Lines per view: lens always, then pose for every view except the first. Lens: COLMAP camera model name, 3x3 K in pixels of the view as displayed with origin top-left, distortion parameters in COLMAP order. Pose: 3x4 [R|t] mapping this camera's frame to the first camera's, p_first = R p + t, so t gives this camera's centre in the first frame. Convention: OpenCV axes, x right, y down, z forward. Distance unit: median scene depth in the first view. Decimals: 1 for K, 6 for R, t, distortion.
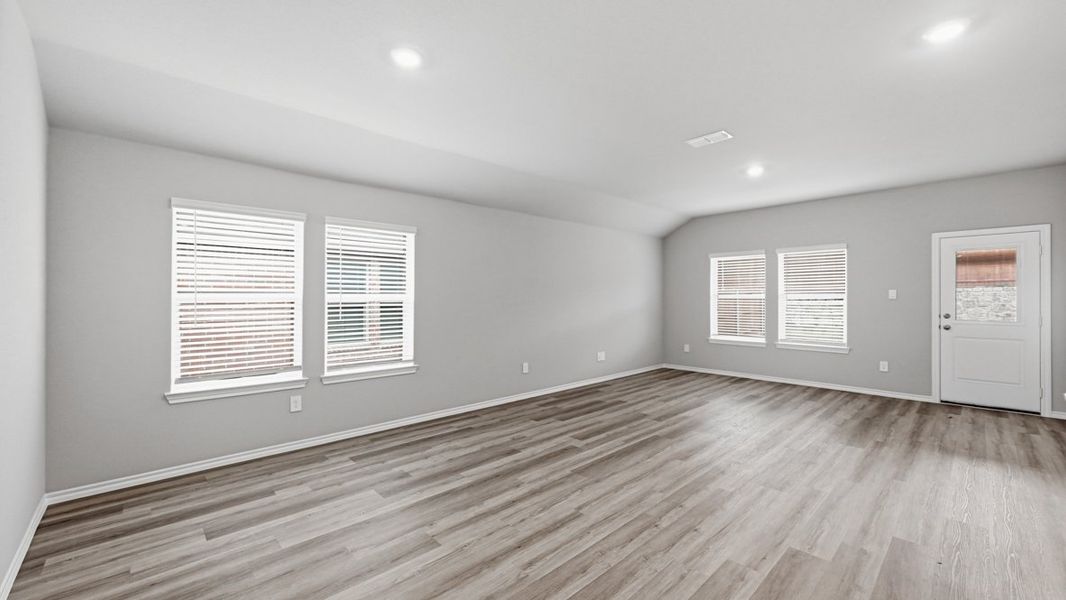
lens RADIAL K [[423.6, 0, 537.7], [0, 423.6, 298.1], [0, 0, 1]] dist [-0.001367, 0.000573]
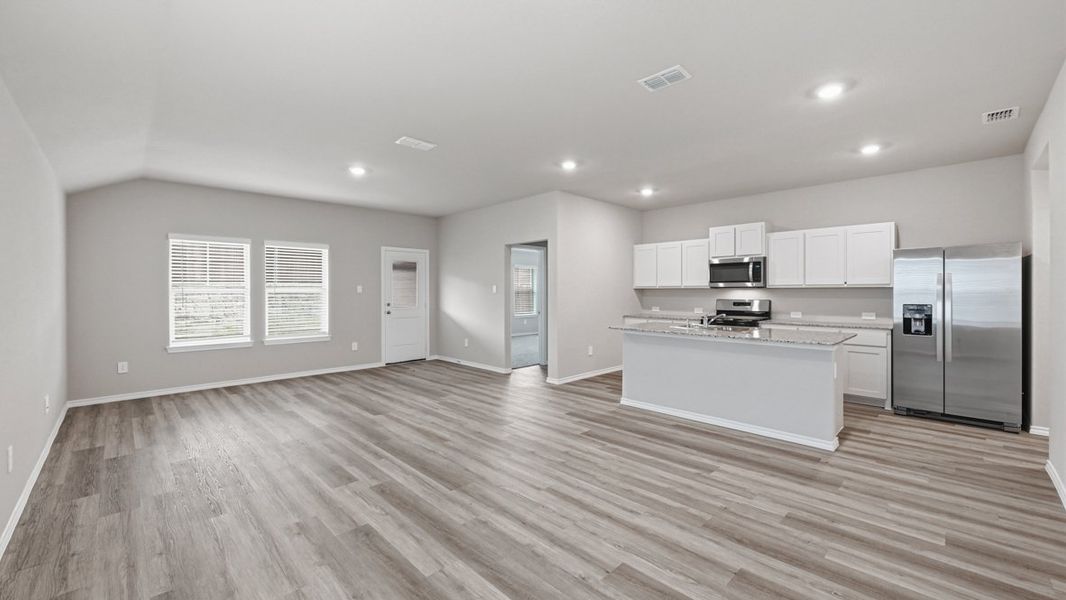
lens RADIAL K [[423.6, 0, 533.9], [0, 423.6, 297.0], [0, 0, 1]] dist [-0.001367, 0.000573]
pose [[-0.017220, -0.012811, 0.999770, -0.715803], [0.004943, 0.999905, 0.012898, 0.001510], [-0.999840, 0.005164, -0.017155, 0.767761]]
